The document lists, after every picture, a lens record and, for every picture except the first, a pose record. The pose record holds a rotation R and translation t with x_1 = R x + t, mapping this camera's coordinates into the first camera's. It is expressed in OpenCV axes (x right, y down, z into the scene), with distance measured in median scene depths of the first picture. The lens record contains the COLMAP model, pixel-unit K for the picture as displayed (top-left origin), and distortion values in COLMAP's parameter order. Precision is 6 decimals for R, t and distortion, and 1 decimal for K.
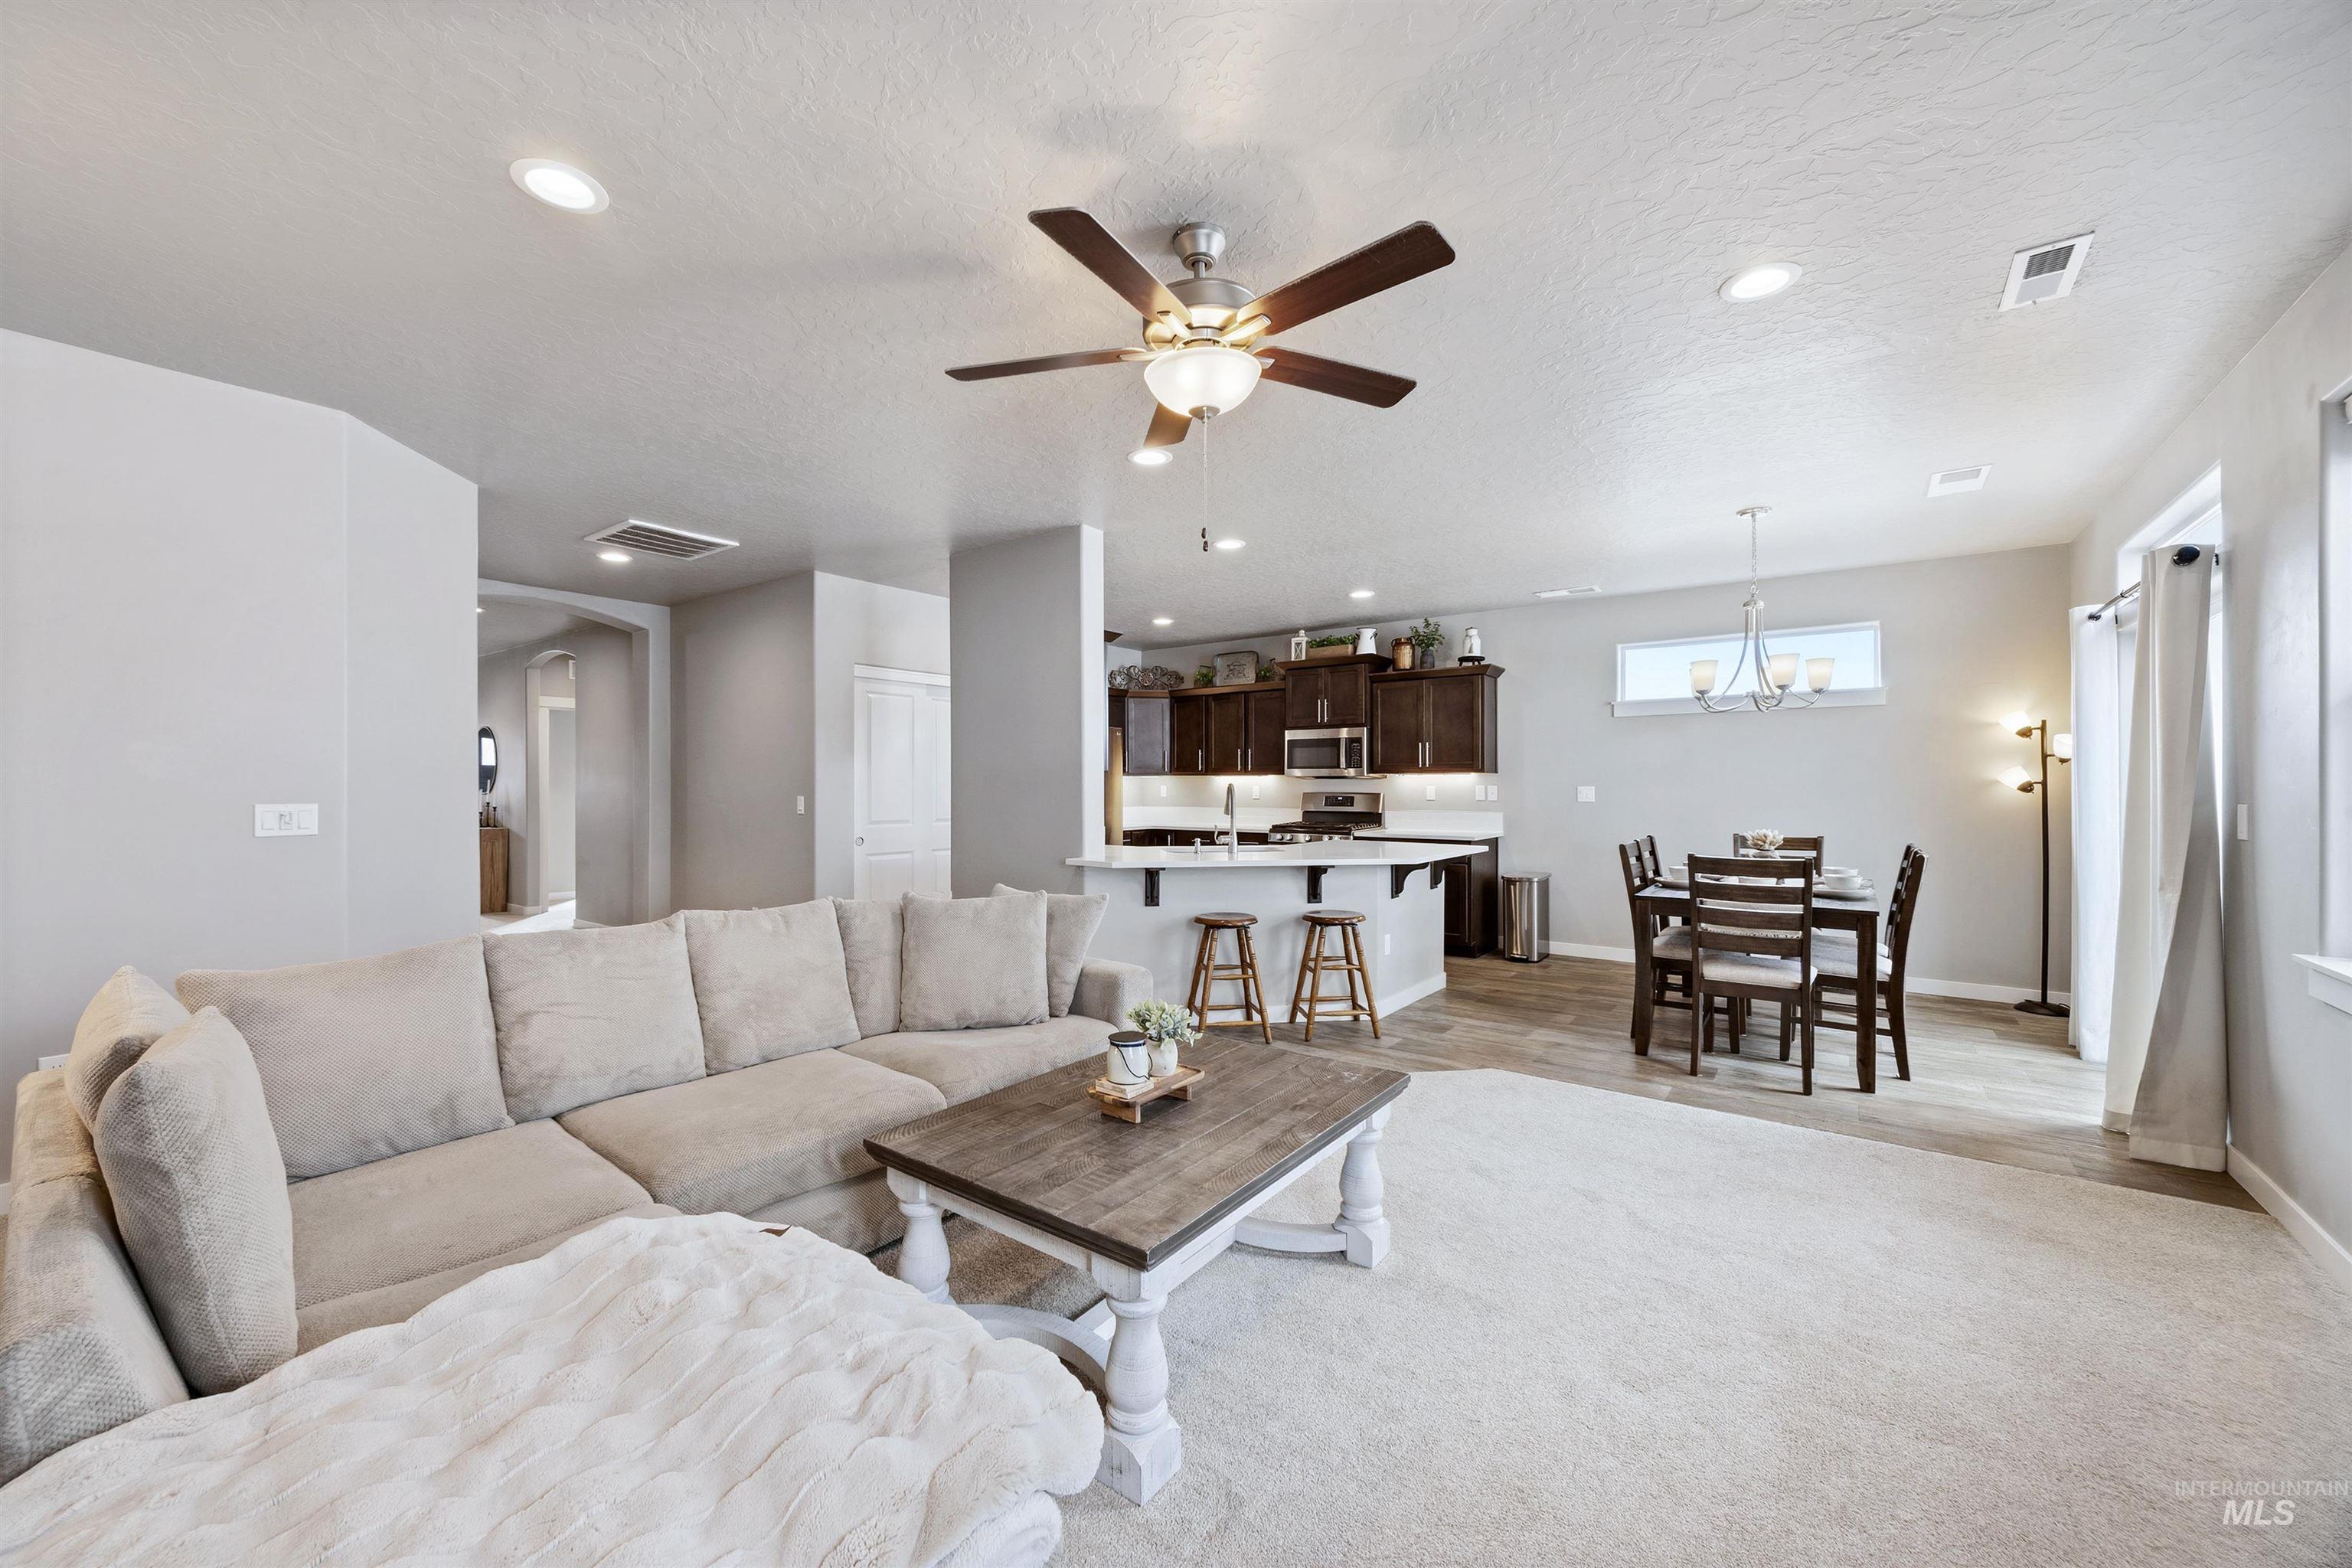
lens RADIAL K [[896.2, 0, 1169.4], [0, 896.2, 785.9], [0, 0, 1]] dist [-0.001950, 0.000026]
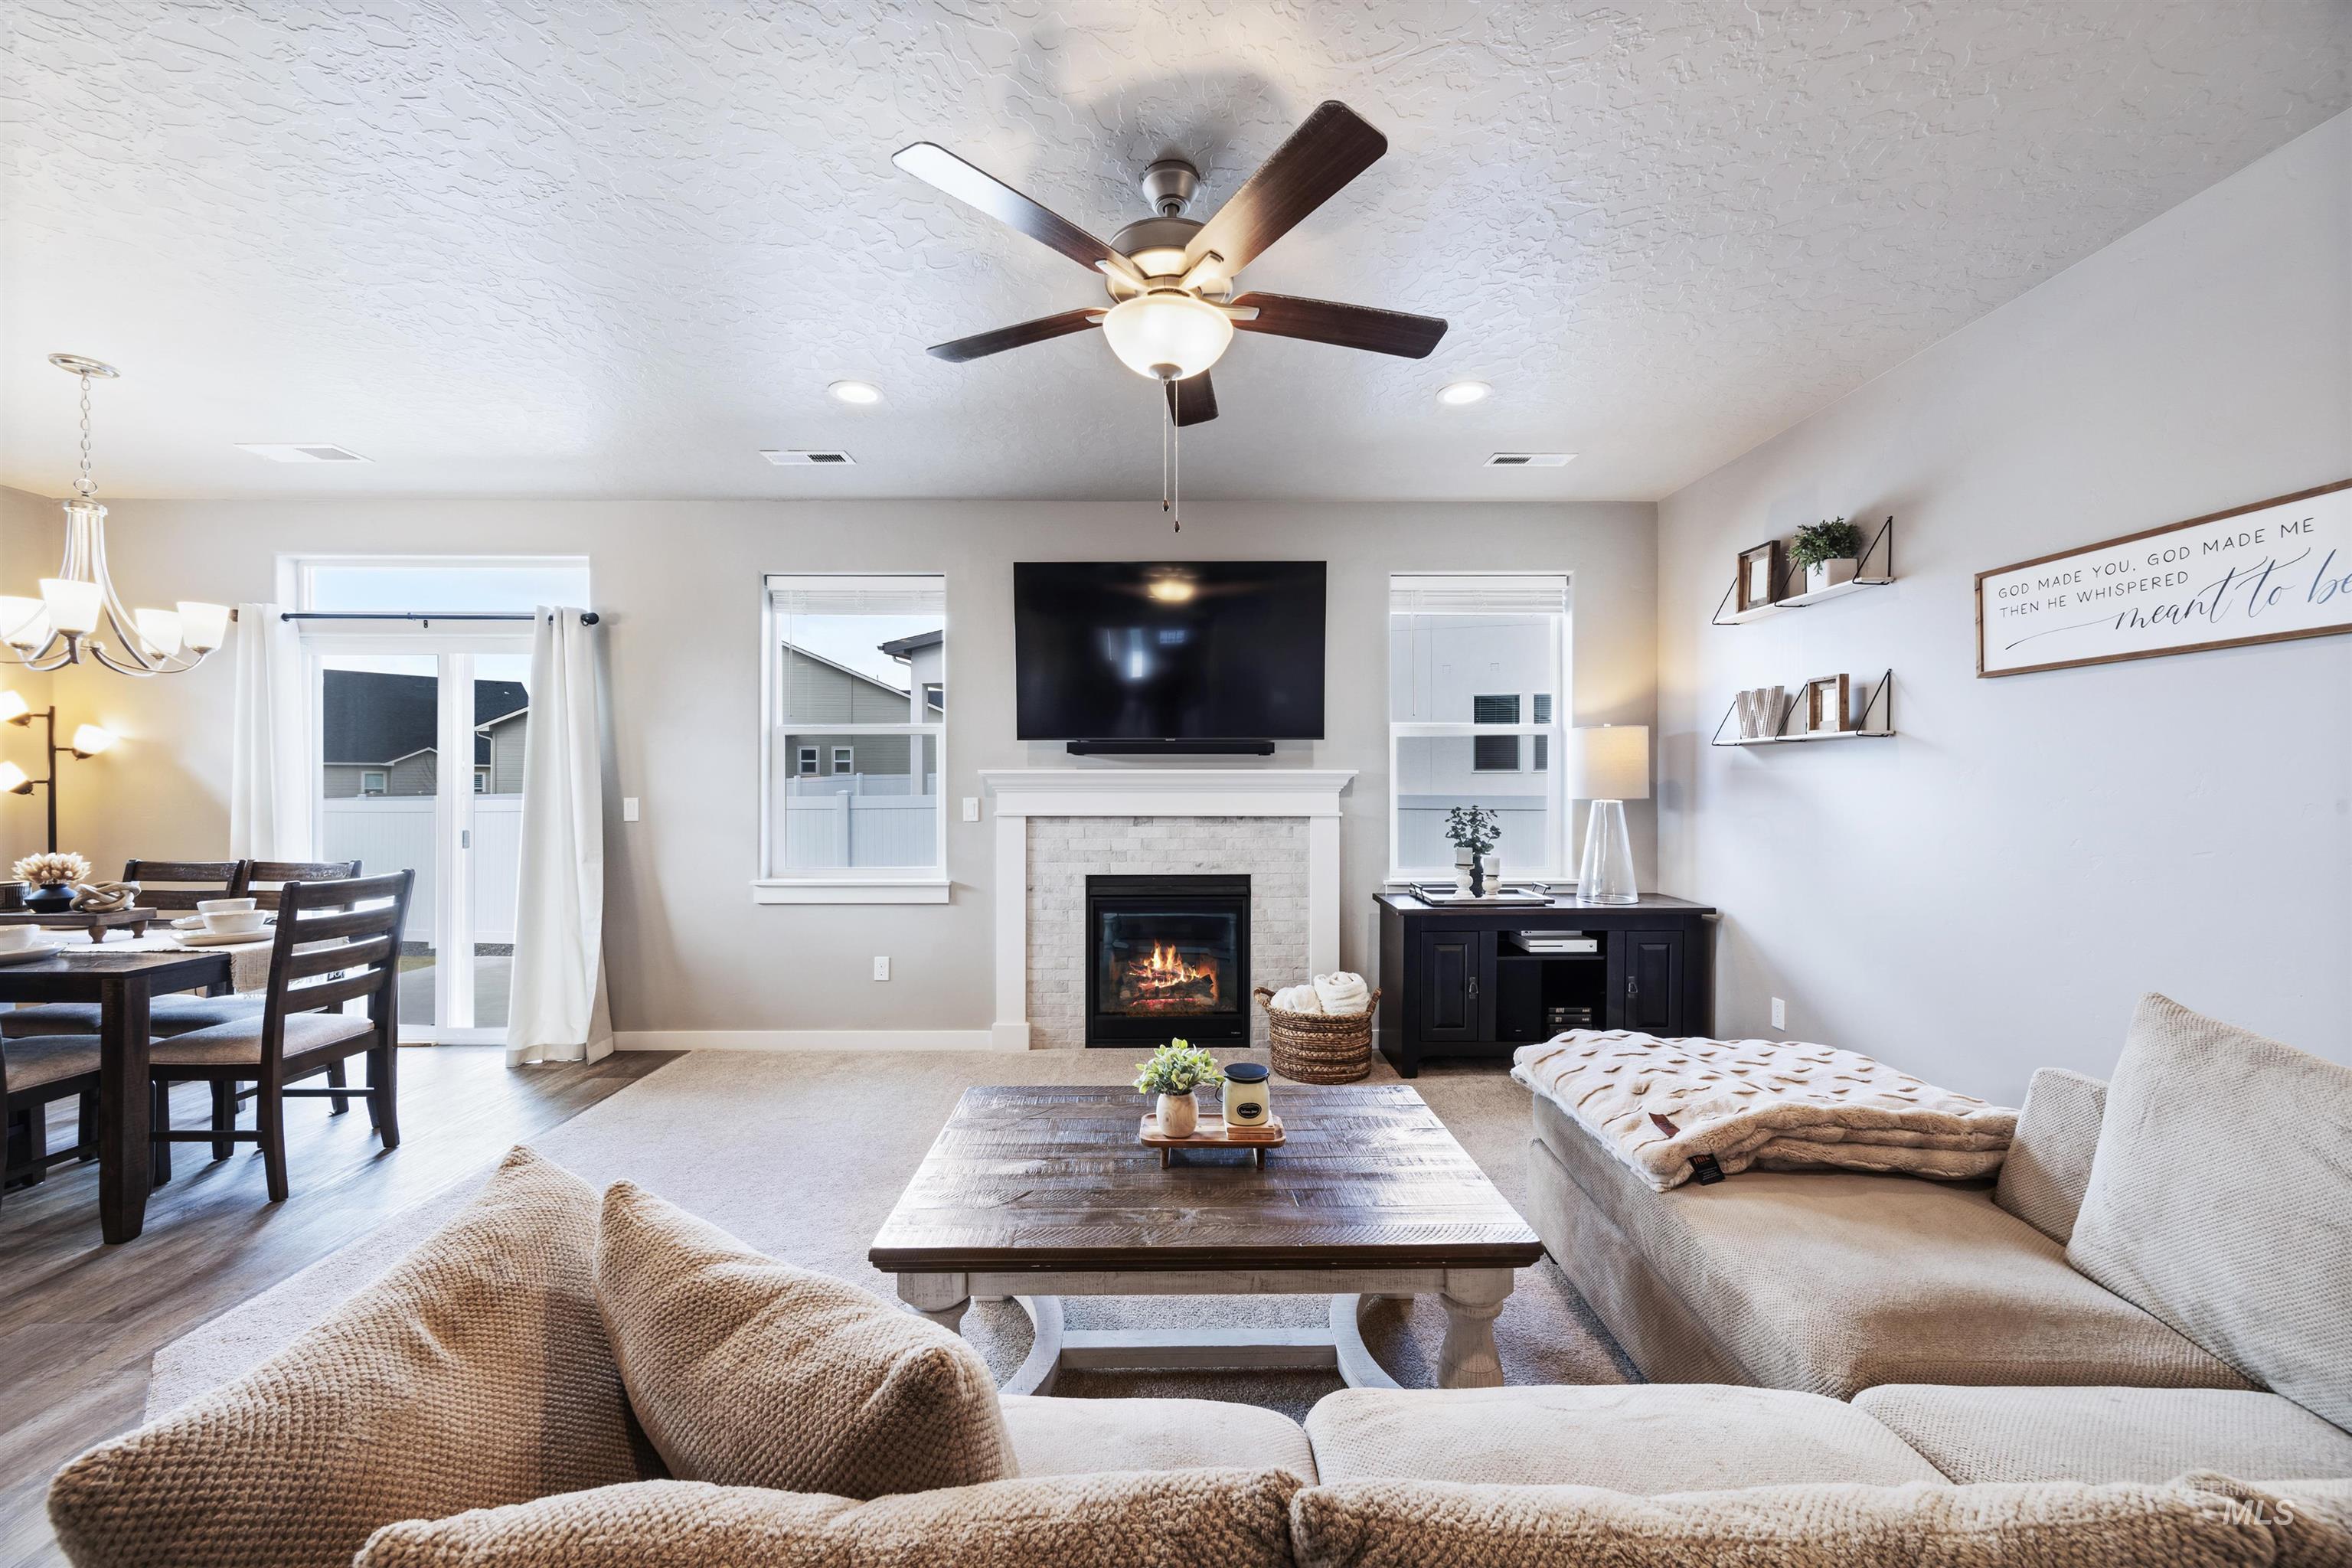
lens RADIAL K [[896.2, 0, 1169.4], [0, 896.2, 785.9], [0, 0, 1]] dist [-0.001950, 0.000026]
pose [[-0.611021, -0.000740, 0.791614, -0.205390], [0.001492, 0.999997, 0.002086, -0.000336], [-0.791613, 0.002456, -0.611017, 0.462202]]
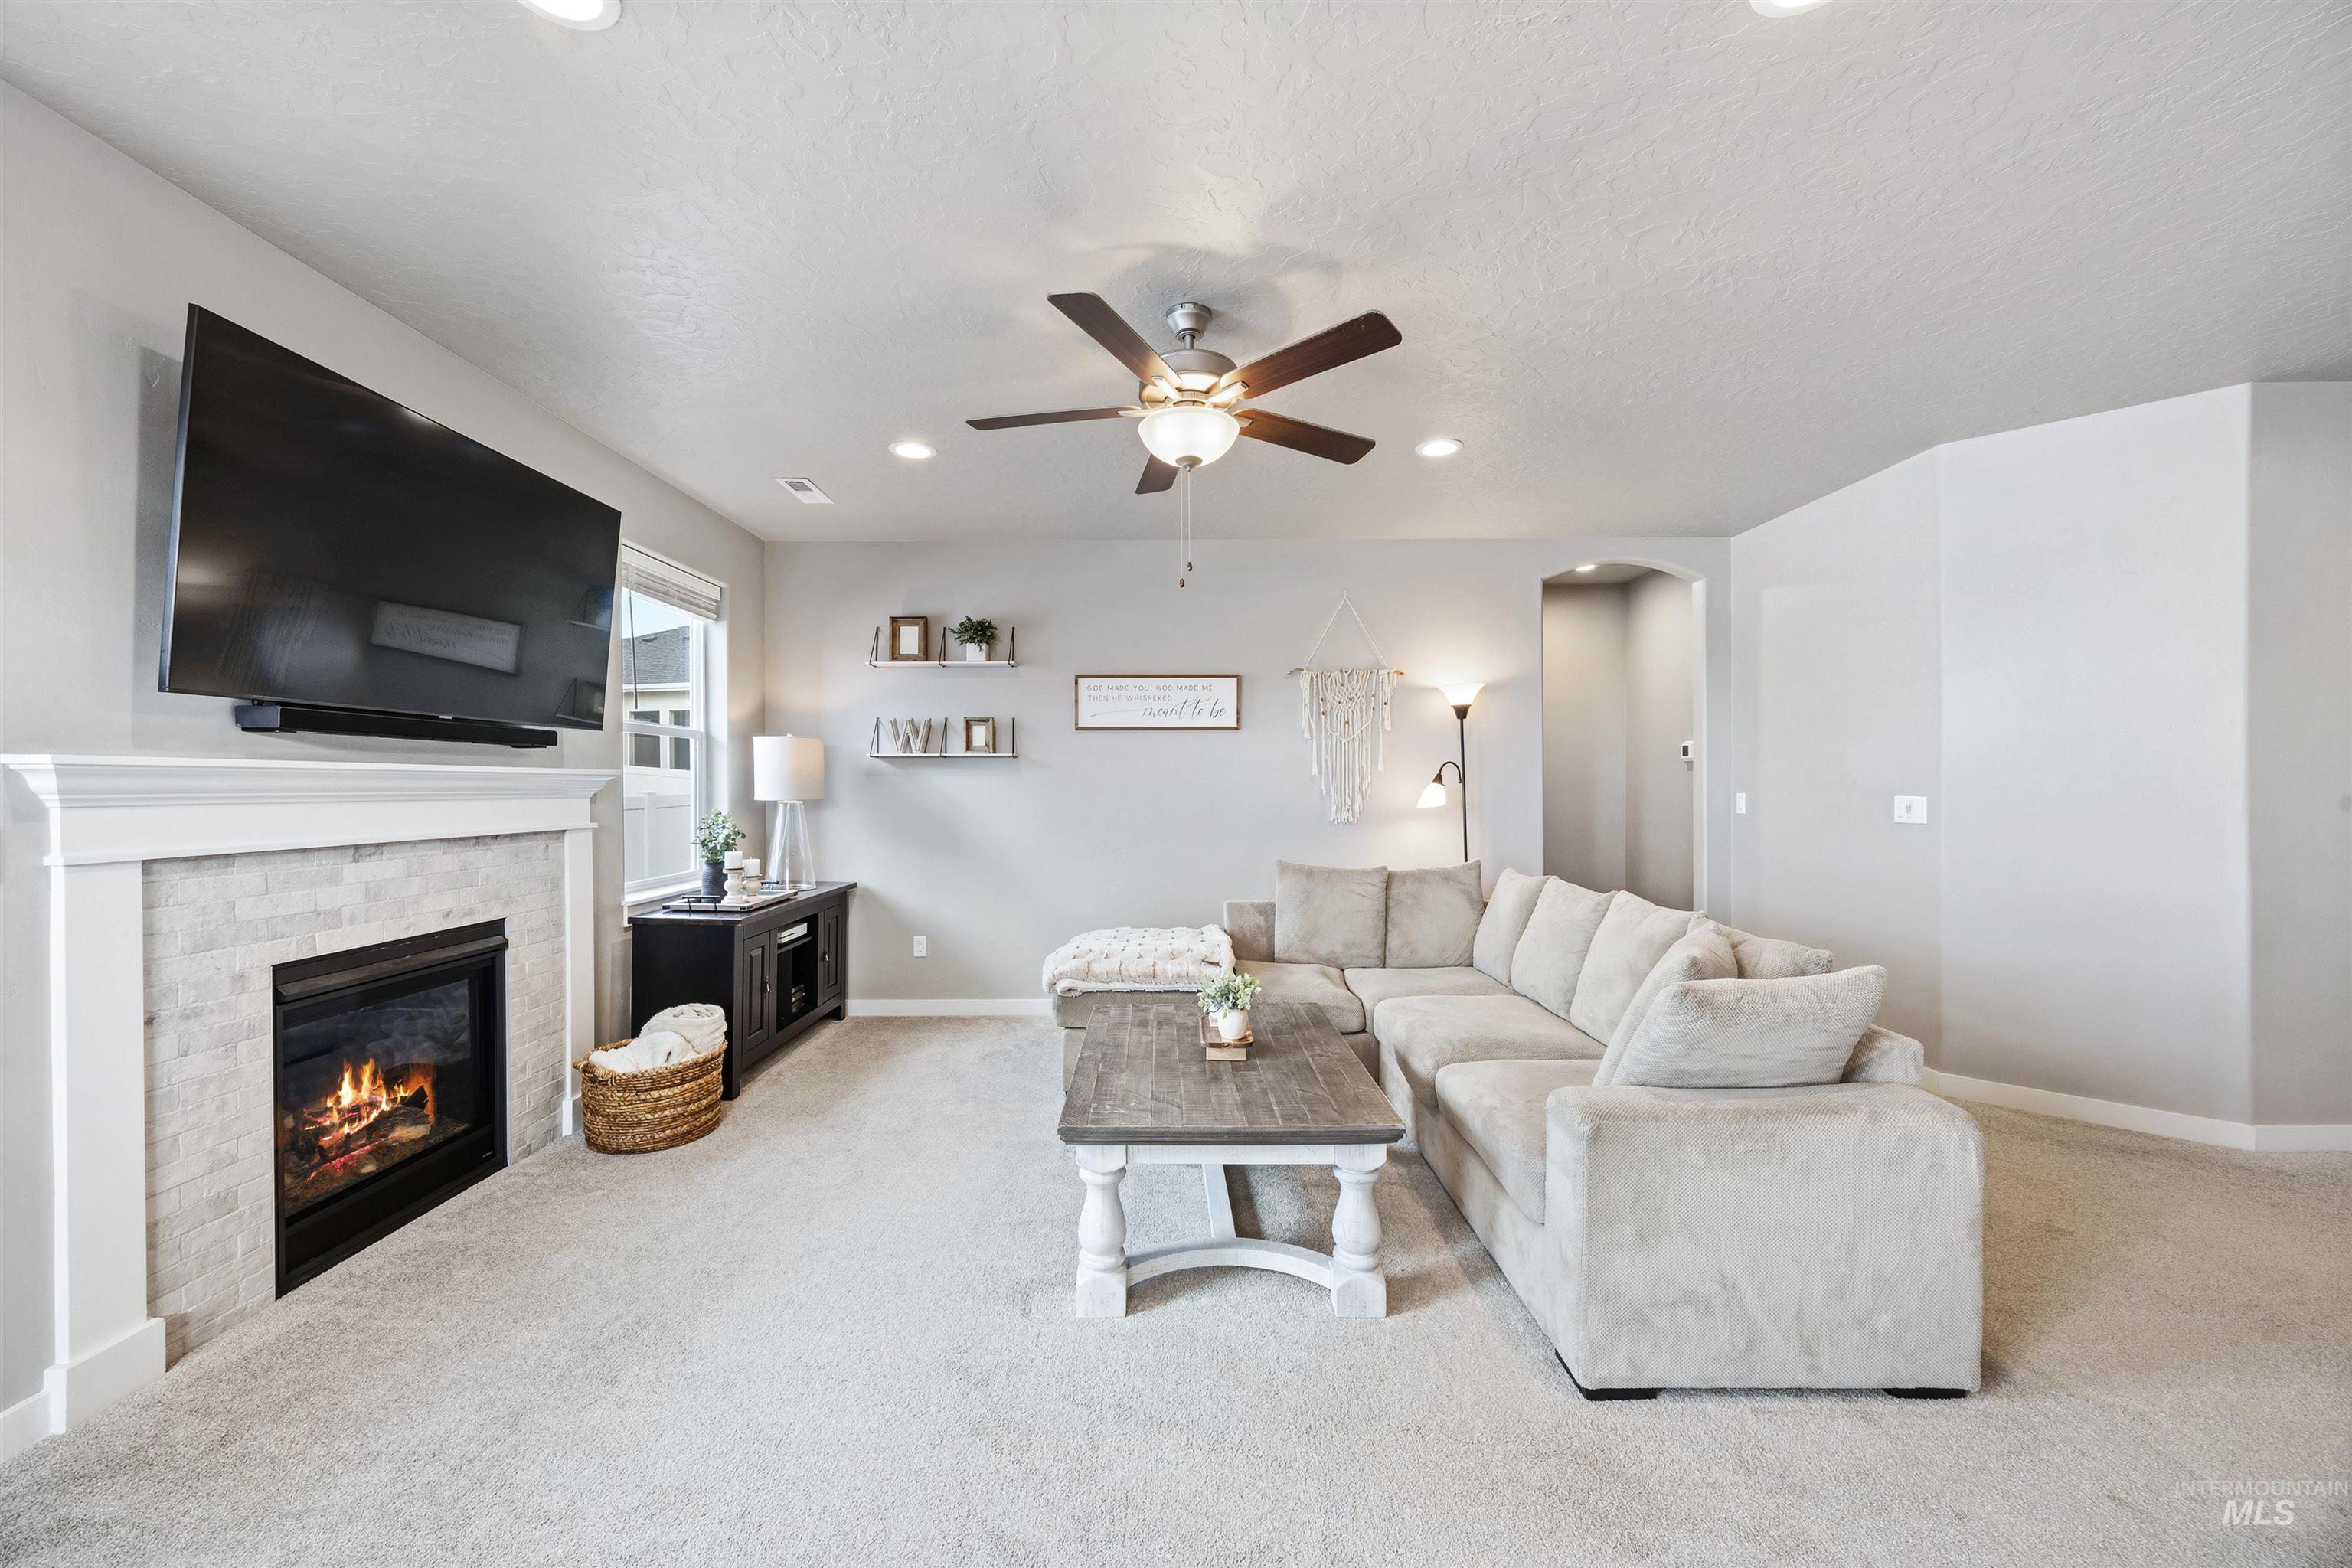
lens RADIAL K [[890.6, 0, 1164.7], [0, 890.6, 783.6], [0, 0, 1]] dist [-0.001212, 0.000246]
pose [[-0.796129, 0.003706, -0.605116, 0.226967], [0.005438, 0.999985, -0.001030, -0.000091], [0.605103, -0.004111, -0.796137, 0.566859]]
